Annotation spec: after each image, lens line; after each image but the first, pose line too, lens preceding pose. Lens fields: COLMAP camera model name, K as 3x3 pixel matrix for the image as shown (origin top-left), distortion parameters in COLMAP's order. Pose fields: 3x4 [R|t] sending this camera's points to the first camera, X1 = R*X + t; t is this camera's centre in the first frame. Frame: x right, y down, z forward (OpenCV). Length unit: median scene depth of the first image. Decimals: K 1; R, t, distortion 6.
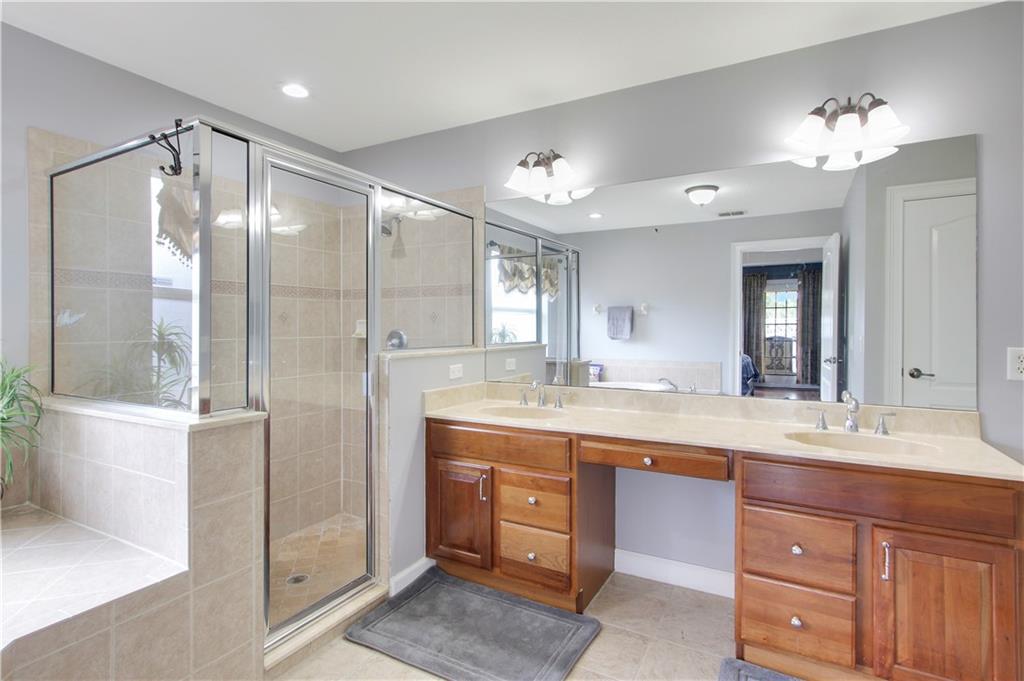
lens RADIAL K [[521.2, 0, 512.1], [0, 521.2, 337.2], [0, 0, 1]] dist [-0.003460, -0.004632]
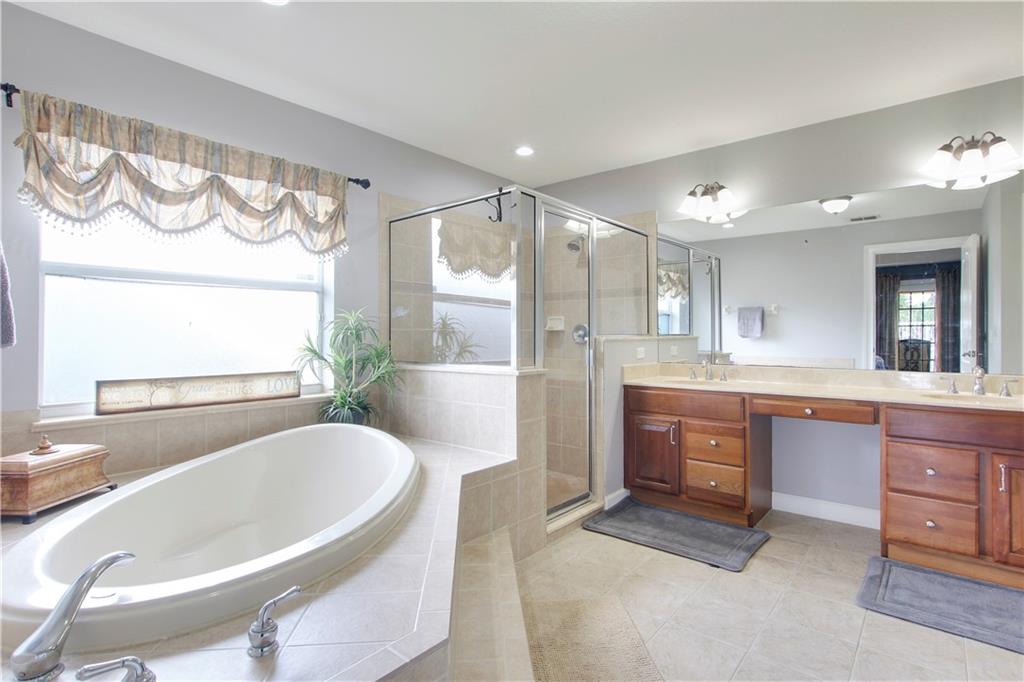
lens RADIAL K [[521.2, 0, 510.0], [0, 521.2, 337.7], [0, 0, 1]] dist [-0.003460, -0.004632]
pose [[0.982282, -0.001838, -0.187398, -0.220726], [-0.000821, 0.999900, -0.014113, 0.054846], [0.187405, 0.014017, 0.982183, -0.430390]]
